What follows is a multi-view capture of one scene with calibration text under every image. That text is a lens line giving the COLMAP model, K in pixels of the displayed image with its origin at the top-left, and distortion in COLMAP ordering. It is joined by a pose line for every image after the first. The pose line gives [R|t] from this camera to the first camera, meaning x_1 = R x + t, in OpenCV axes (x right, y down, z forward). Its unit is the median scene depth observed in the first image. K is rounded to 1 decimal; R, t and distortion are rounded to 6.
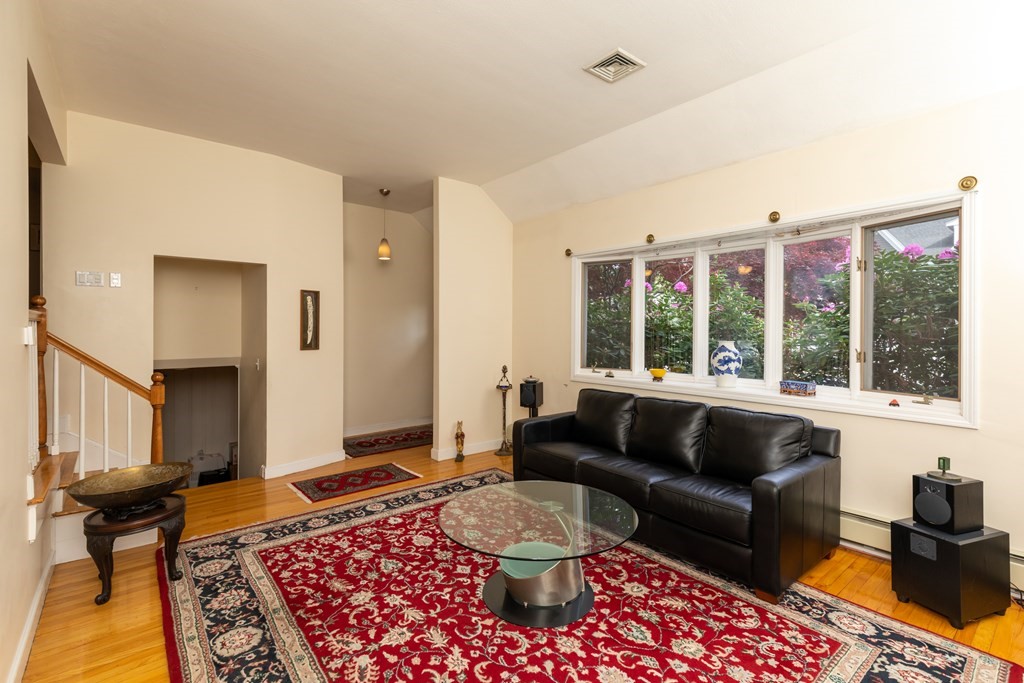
lens RADIAL K [[465.5, 0, 508.4], [0, 465.5, 333.1], [0, 0, 1]] dist [0.001006, 0.000099]
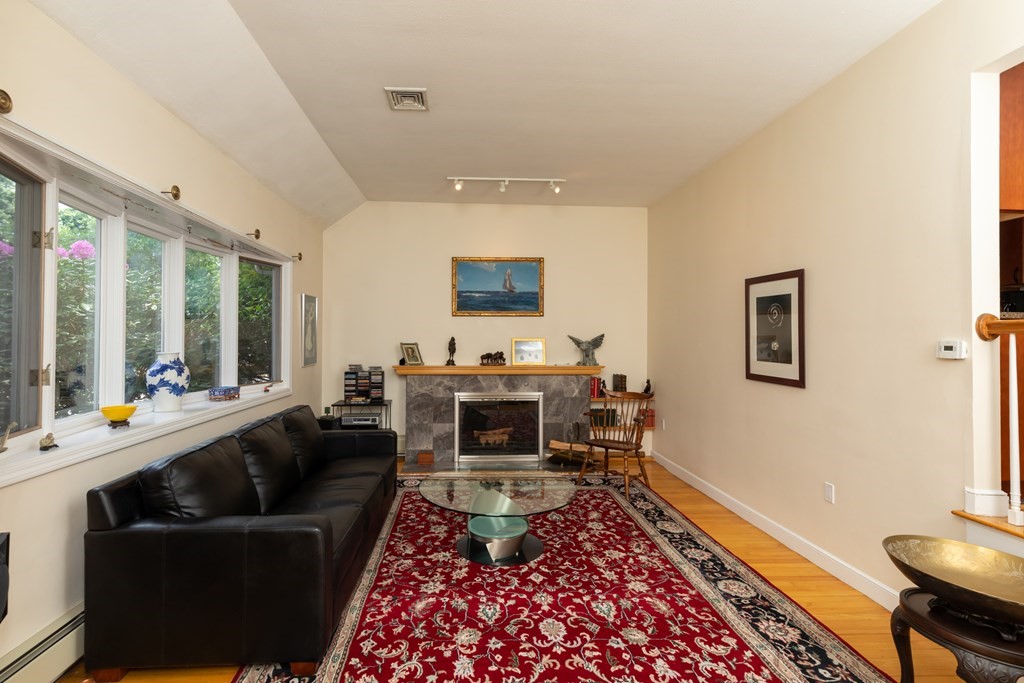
lens RADIAL K [[465.5, 0, 501.9], [0, 465.5, 335.0], [0, 0, 1]] dist [0.001006, 0.000099]
pose [[-0.823297, 0.000620, 0.567611, -0.619203], [-0.000610, 0.999998, -0.001977, -0.013471], [-0.567611, -0.001974, -0.823295, 1.914988]]
